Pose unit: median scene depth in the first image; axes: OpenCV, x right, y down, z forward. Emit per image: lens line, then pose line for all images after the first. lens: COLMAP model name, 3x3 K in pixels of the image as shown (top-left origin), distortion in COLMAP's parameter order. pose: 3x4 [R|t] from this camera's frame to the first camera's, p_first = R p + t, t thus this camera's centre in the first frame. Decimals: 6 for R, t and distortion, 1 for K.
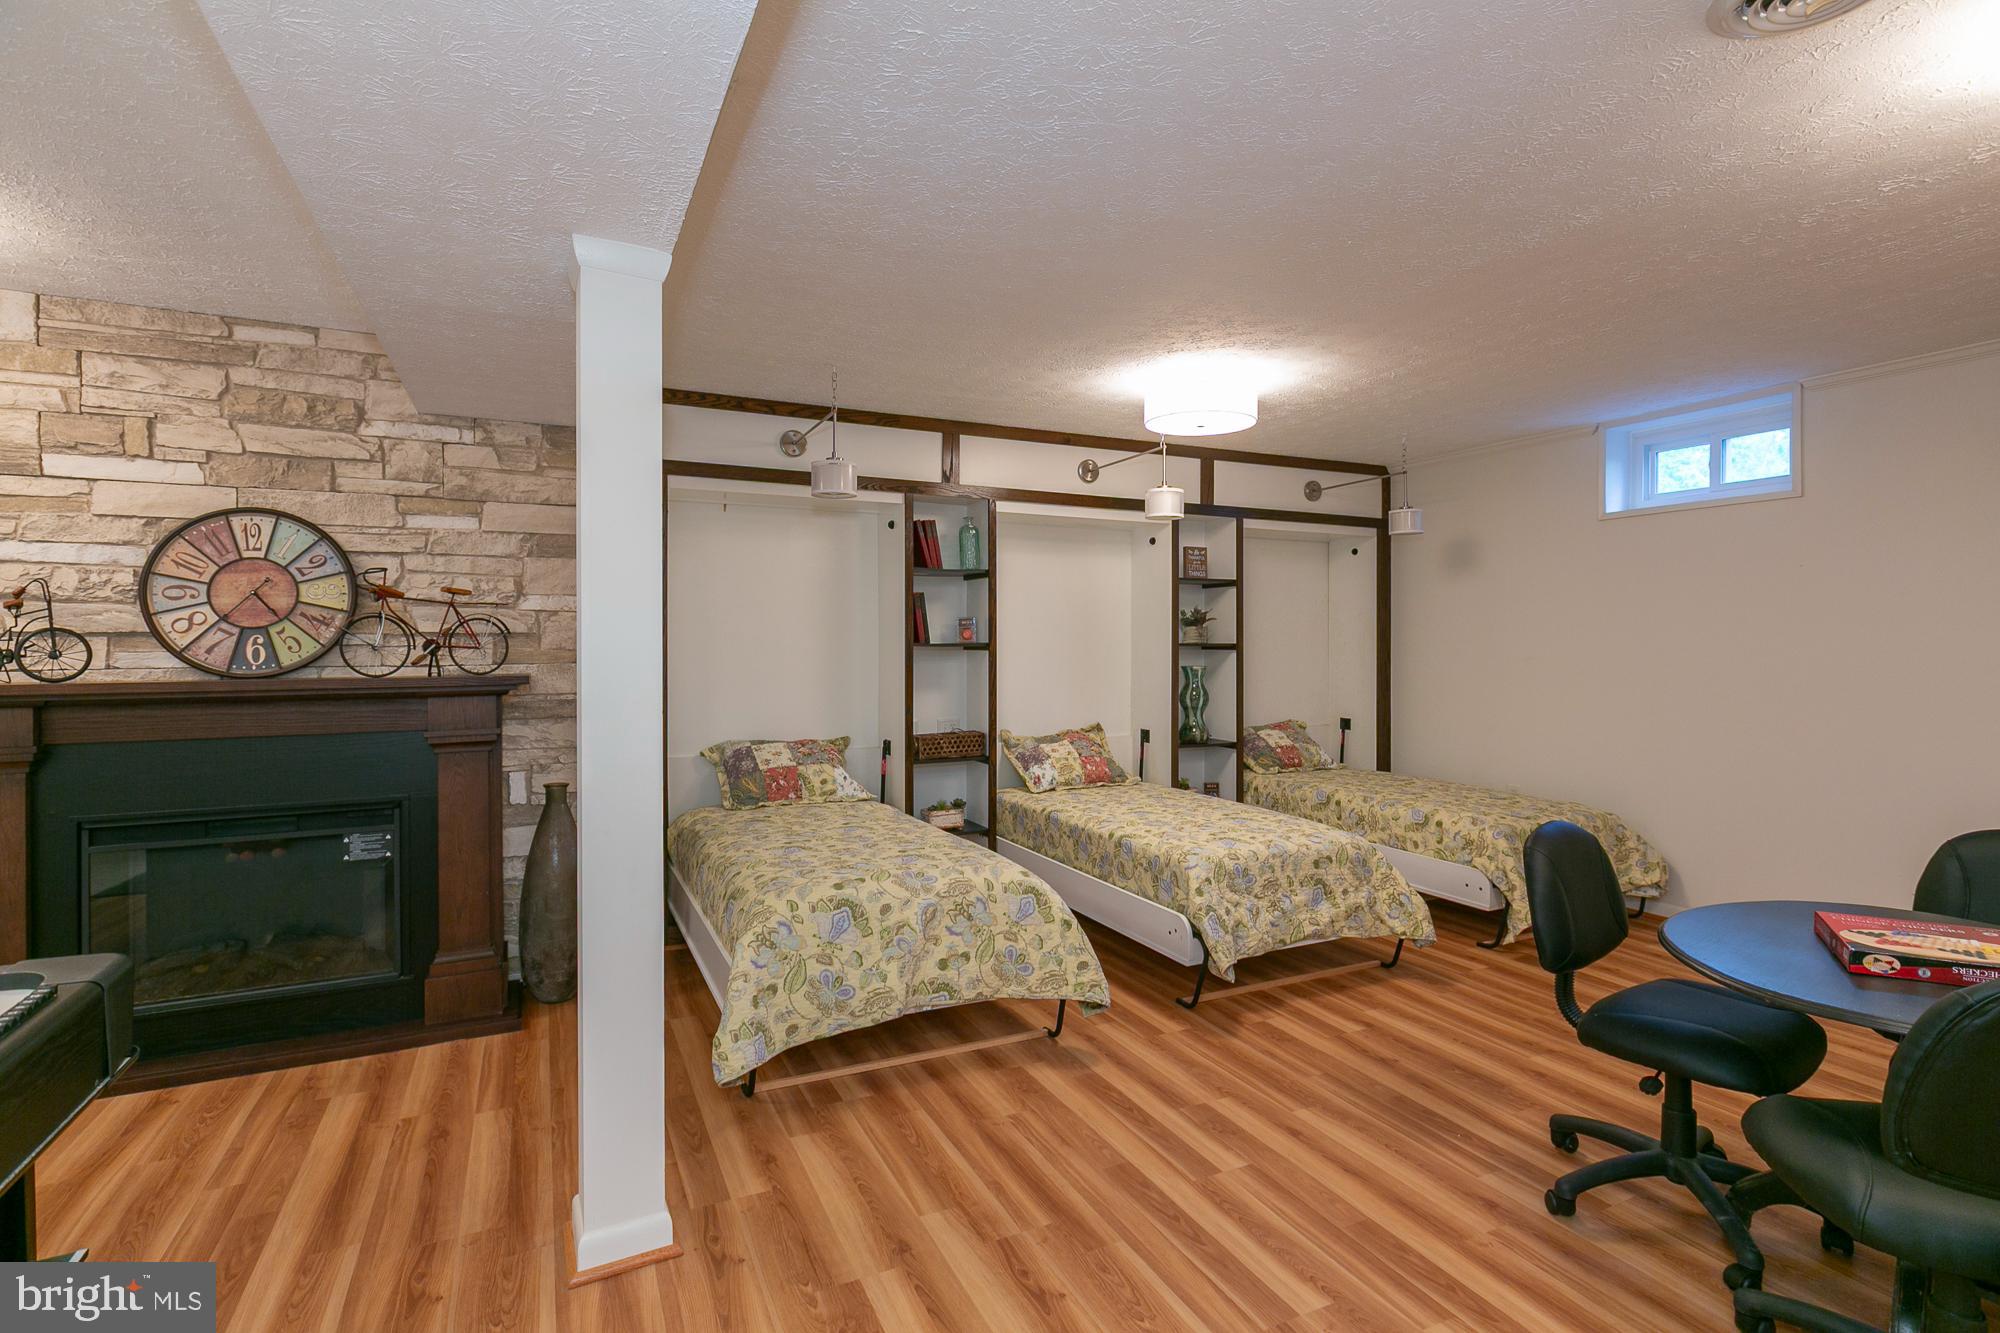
lens RADIAL K [[946.5, 0, 1021.7], [0, 946.5, 646.4], [0, 0, 1]] dist [-0.002366, -0.001154]
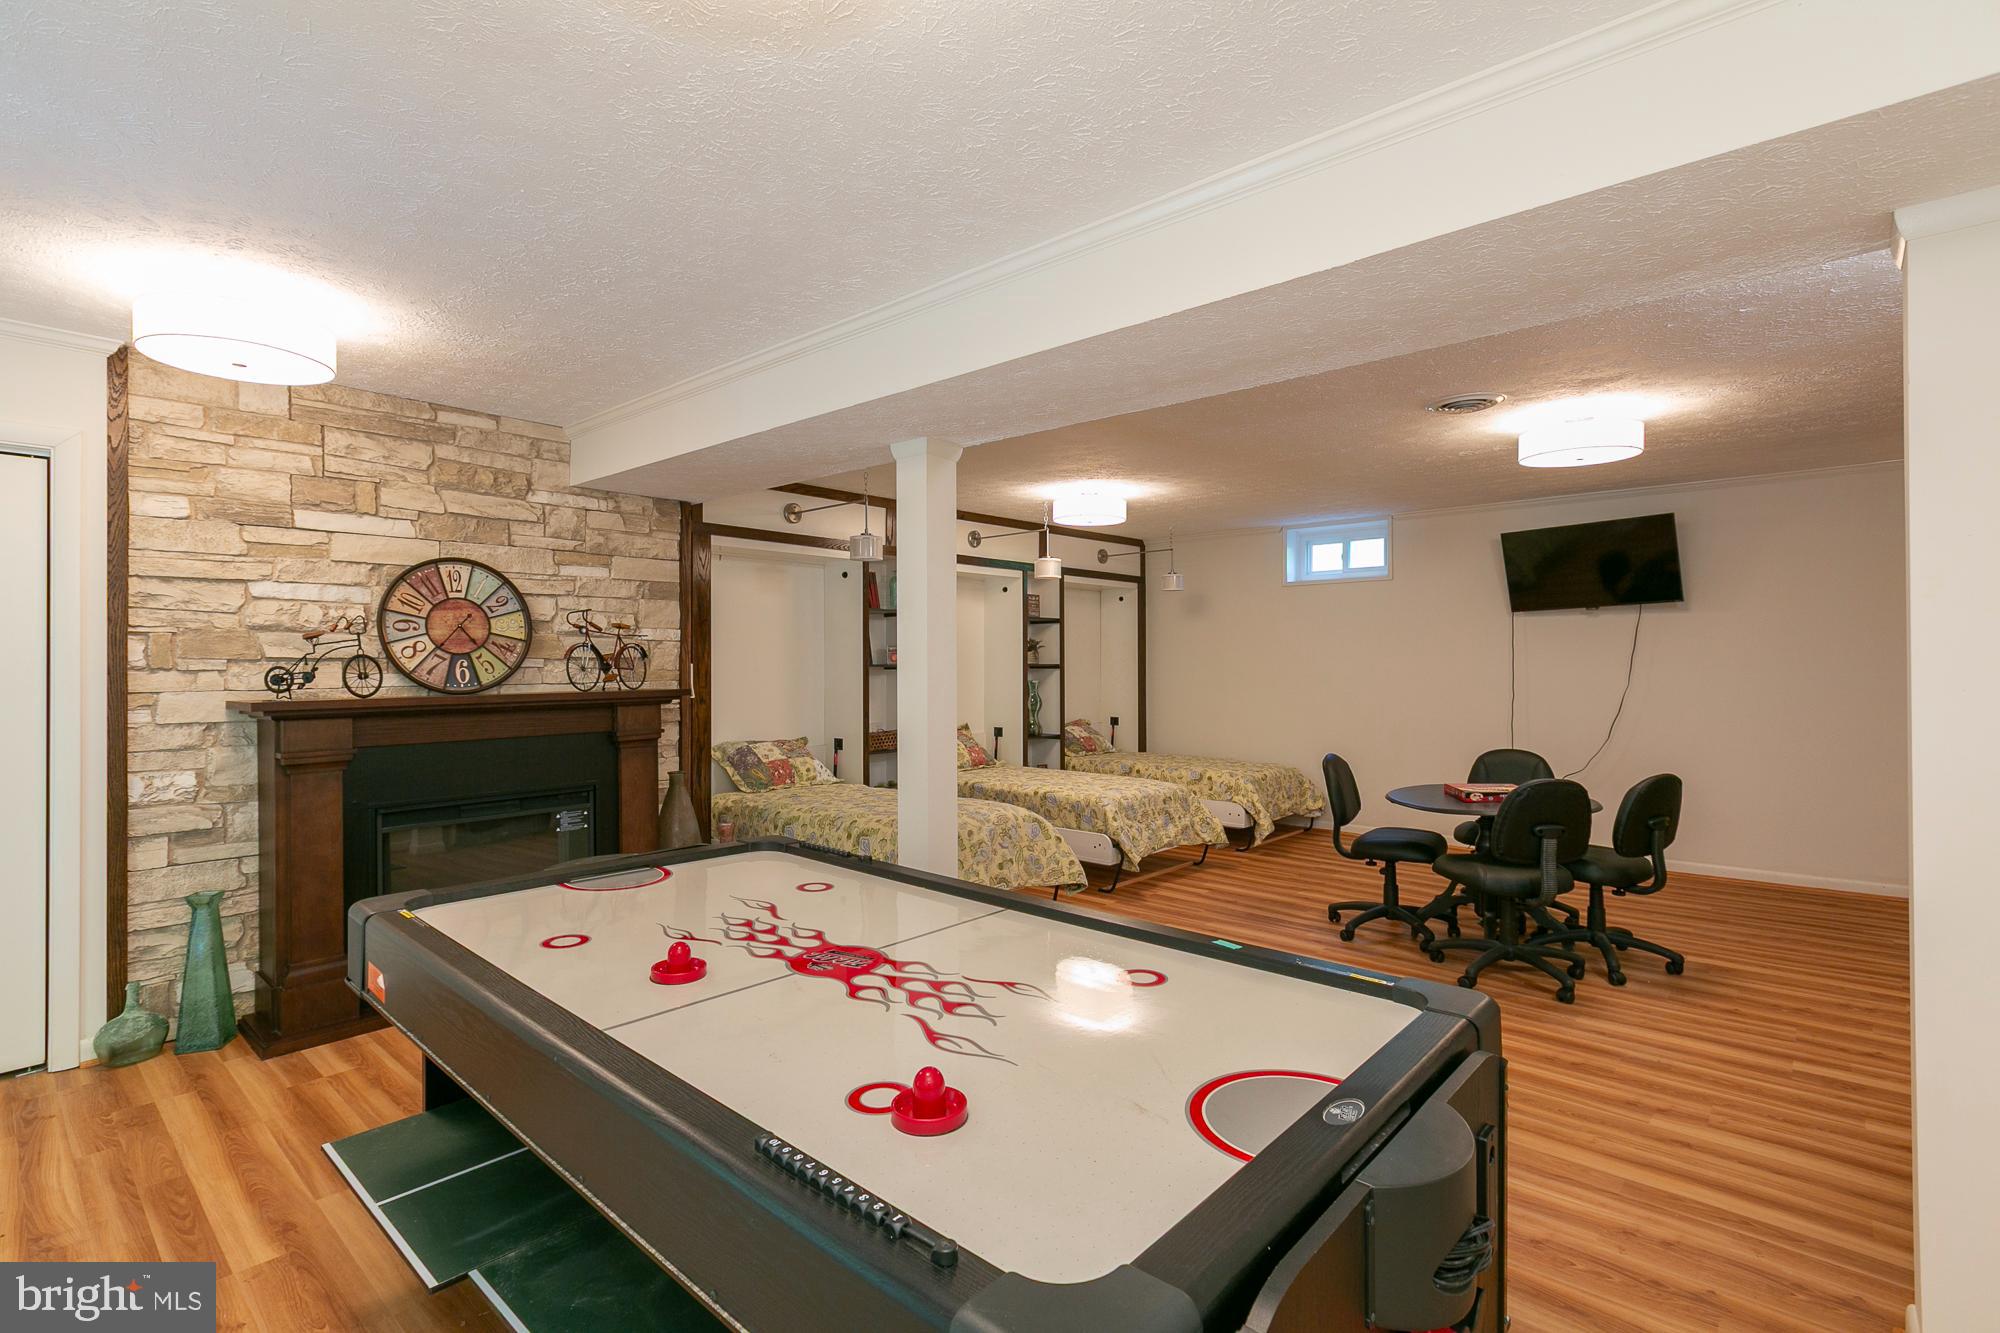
lens RADIAL K [[929.3, 0, 1009.8], [0, 929.3, 659.8], [0, 0, 1]] dist [0.003568, 0.000481]
pose [[0.927337, -0.001288, 0.374224, -0.582339], [0.004063, 0.999970, -0.006626, -0.000696], [-0.374204, 0.007665, 0.927315, -0.407784]]
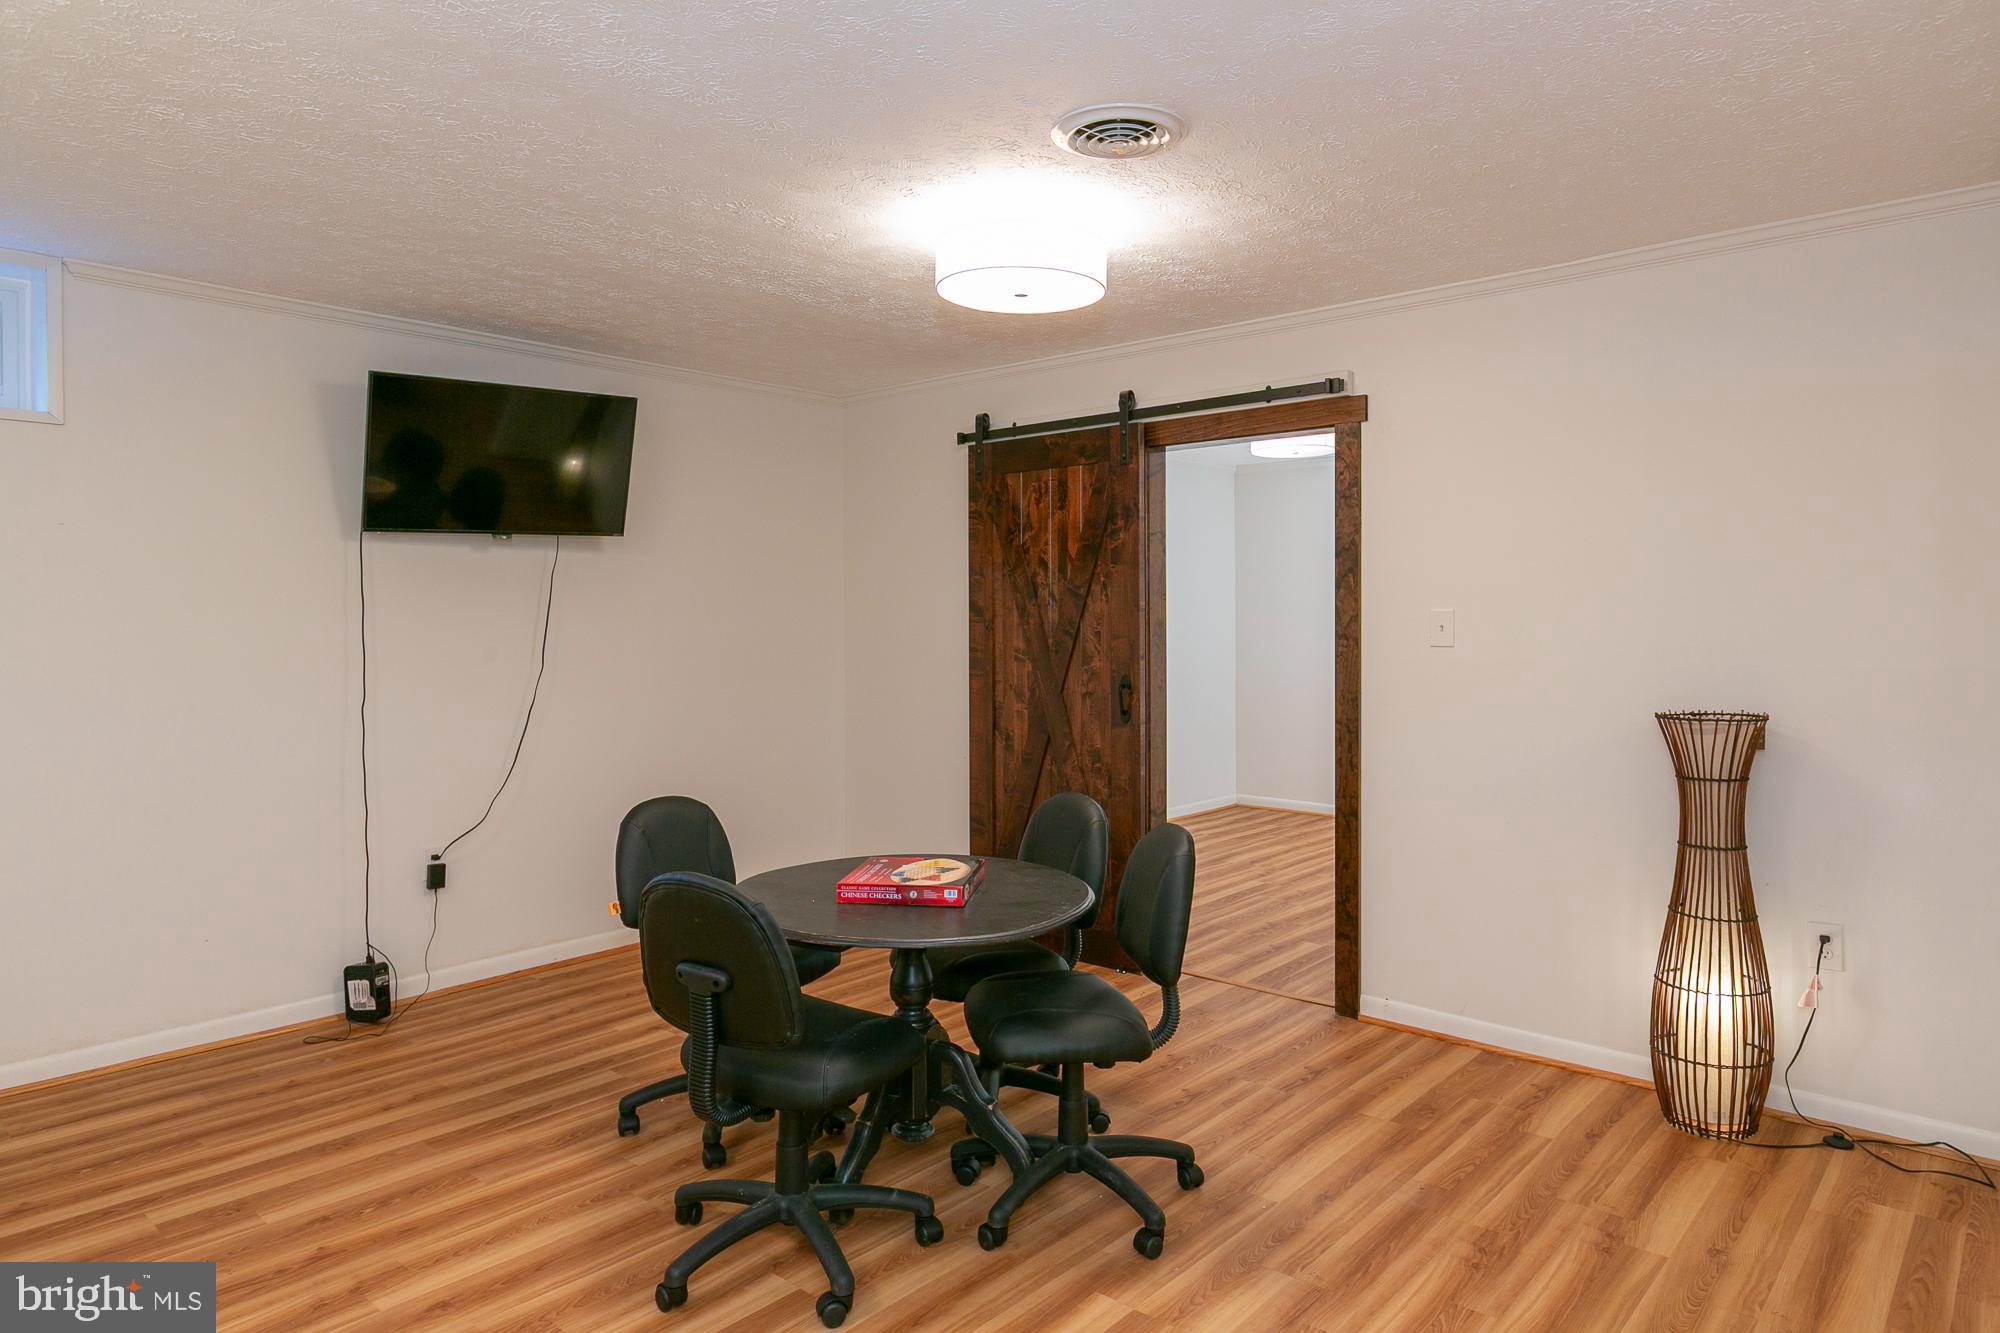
lens RADIAL K [[1229.5, 0, 1005.9], [0, 1229.5, 623.0], [0, 0, 1]] dist [-0.001057, 0.000280]
pose [[-0.380646, -0.000897, 0.924720, -0.329864], [0.004835, 0.999984, 0.002960, -0.013499], [-0.924708, 0.005598, -0.380636, 0.853178]]
